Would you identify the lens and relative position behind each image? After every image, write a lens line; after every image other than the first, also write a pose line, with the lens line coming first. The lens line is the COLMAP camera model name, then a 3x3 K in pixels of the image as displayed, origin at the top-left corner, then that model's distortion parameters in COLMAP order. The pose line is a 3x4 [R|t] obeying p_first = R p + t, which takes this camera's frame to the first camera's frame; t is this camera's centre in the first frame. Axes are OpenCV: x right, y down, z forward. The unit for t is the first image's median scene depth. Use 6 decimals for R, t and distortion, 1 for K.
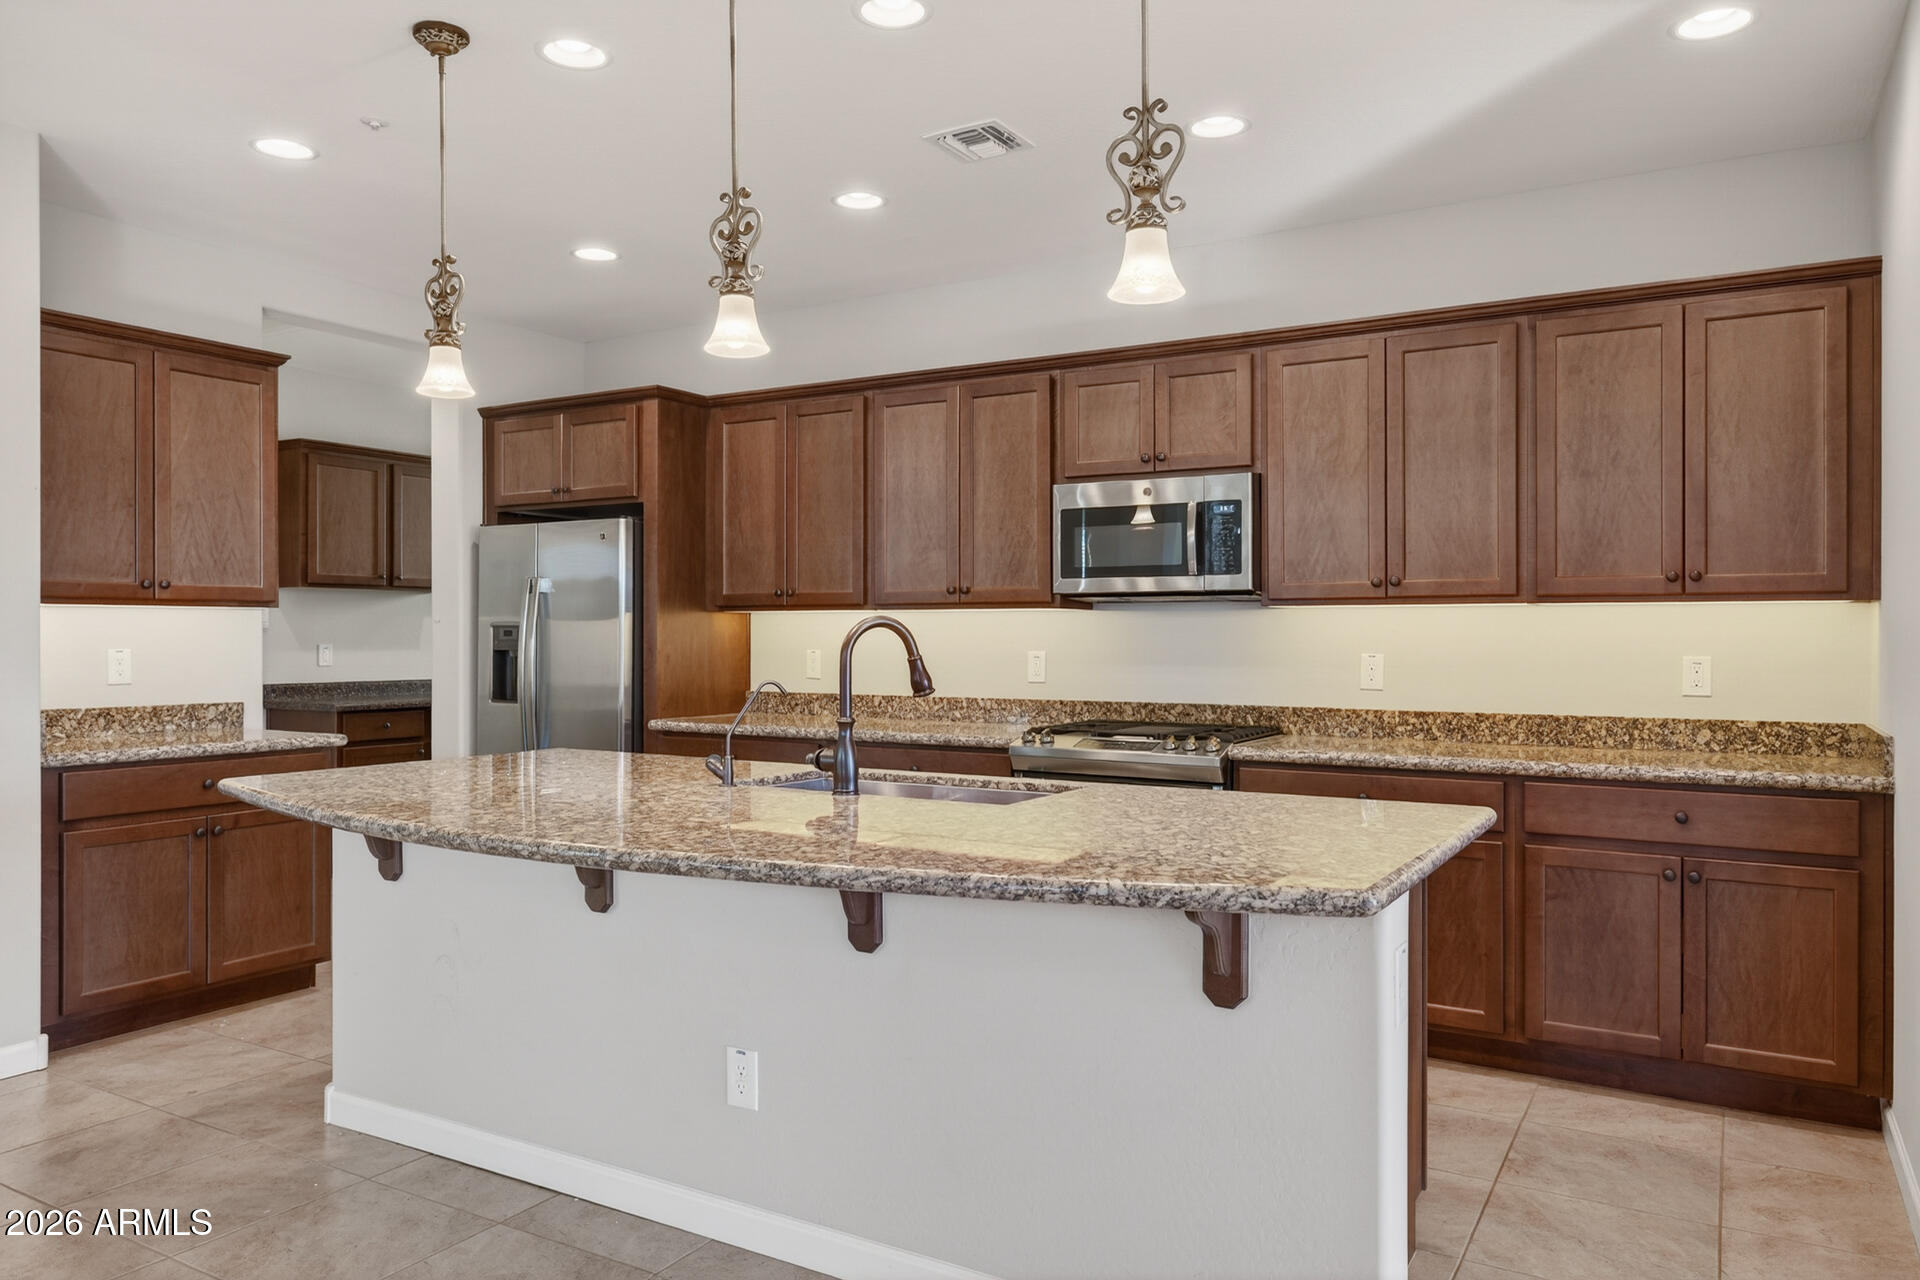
lens RADIAL K [[1313.4, 0, 948.4], [0, 1313.4, 639.9], [0, 0, 1]] dist [0.014380, -0.002028]
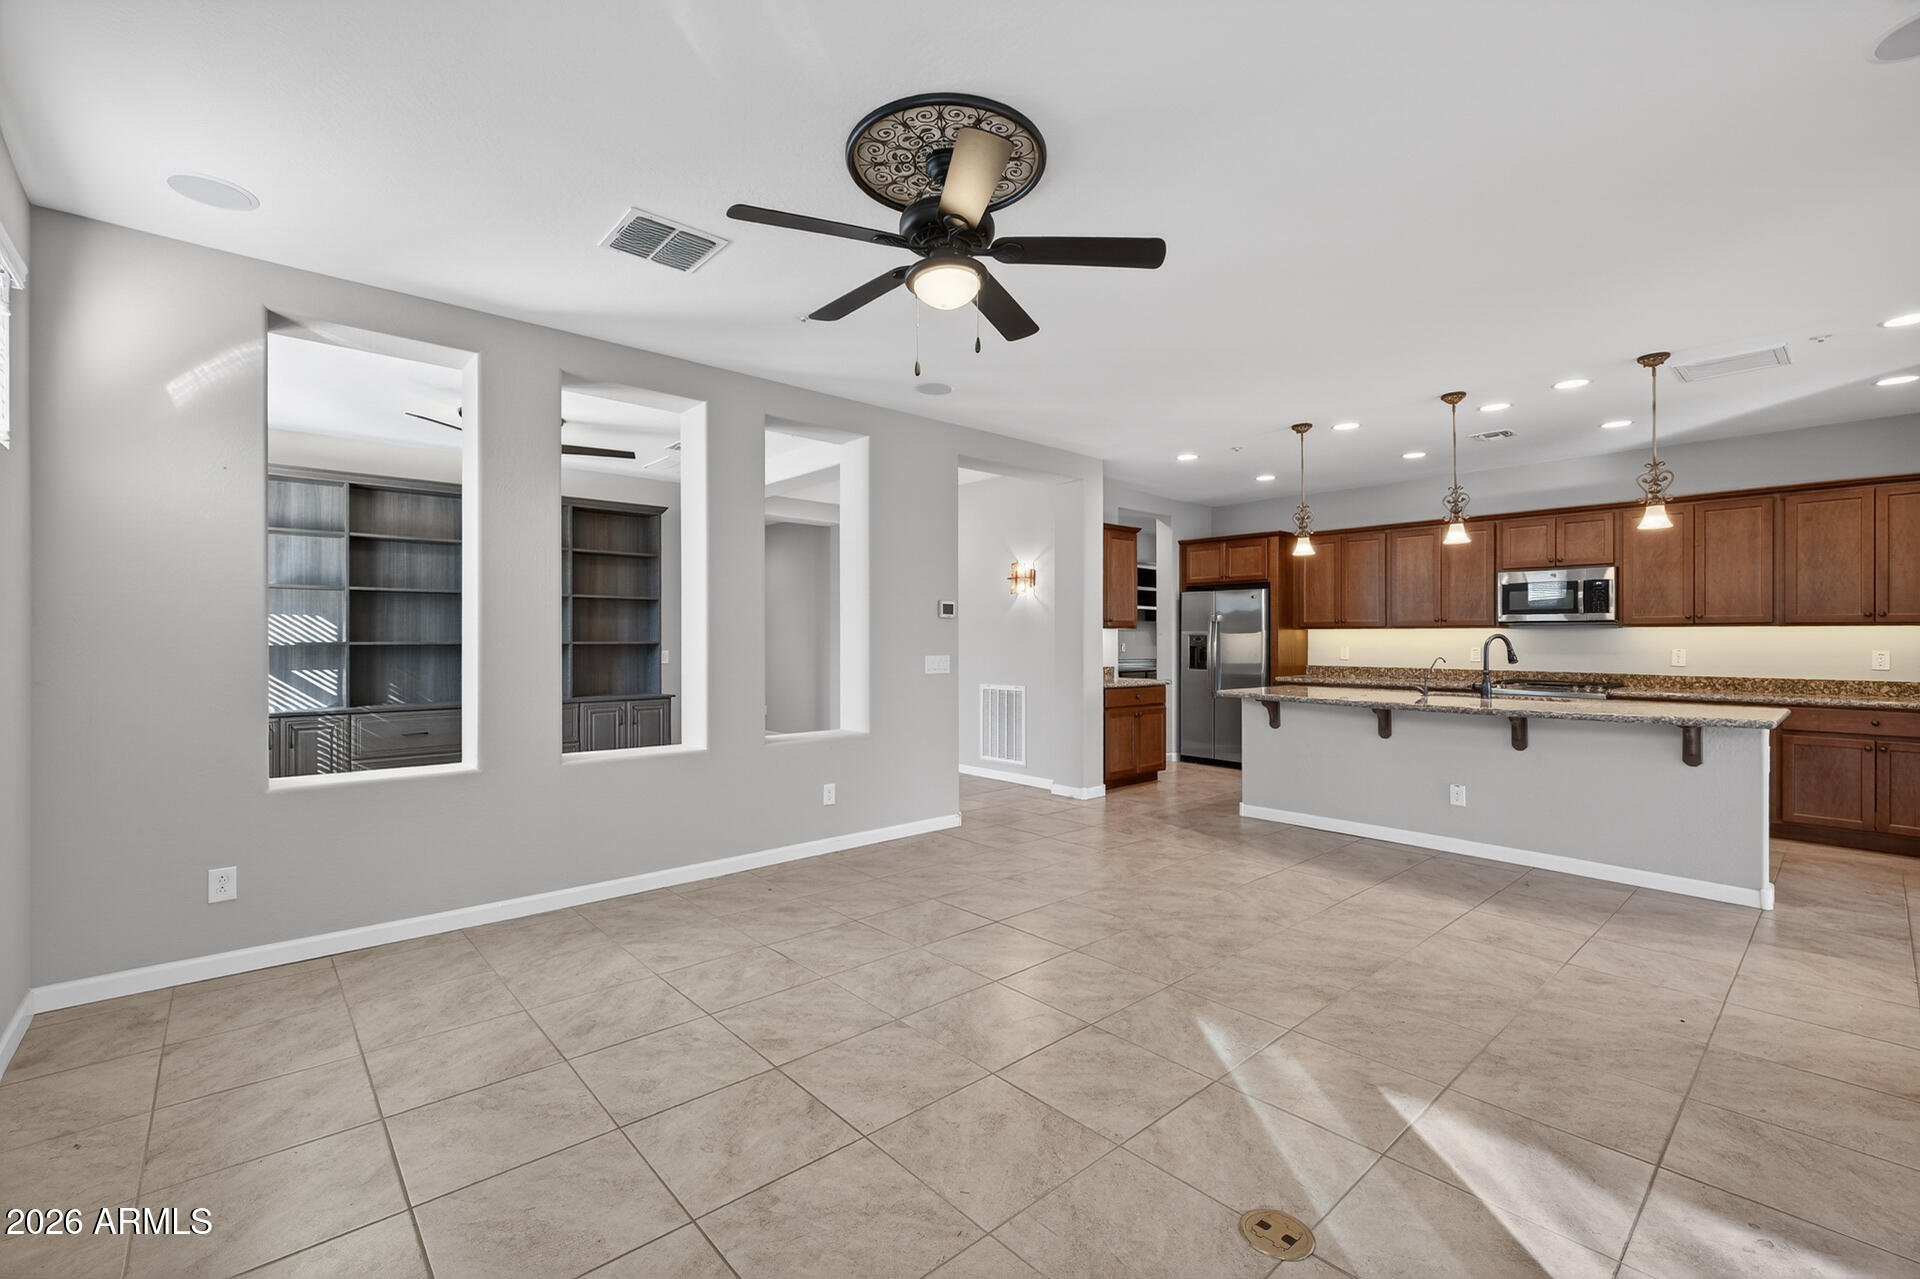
lens RADIAL K [[809.3, 0, 959.9], [0, 809.3, 642.3], [0, 0, 1]] dist [0.007545, -0.000284]
pose [[0.954365, 0.002063, -0.298637, -0.431163], [-0.001824, 0.999998, 0.001077, -0.000450], [0.298638, -0.000483, 0.954366, -0.660158]]
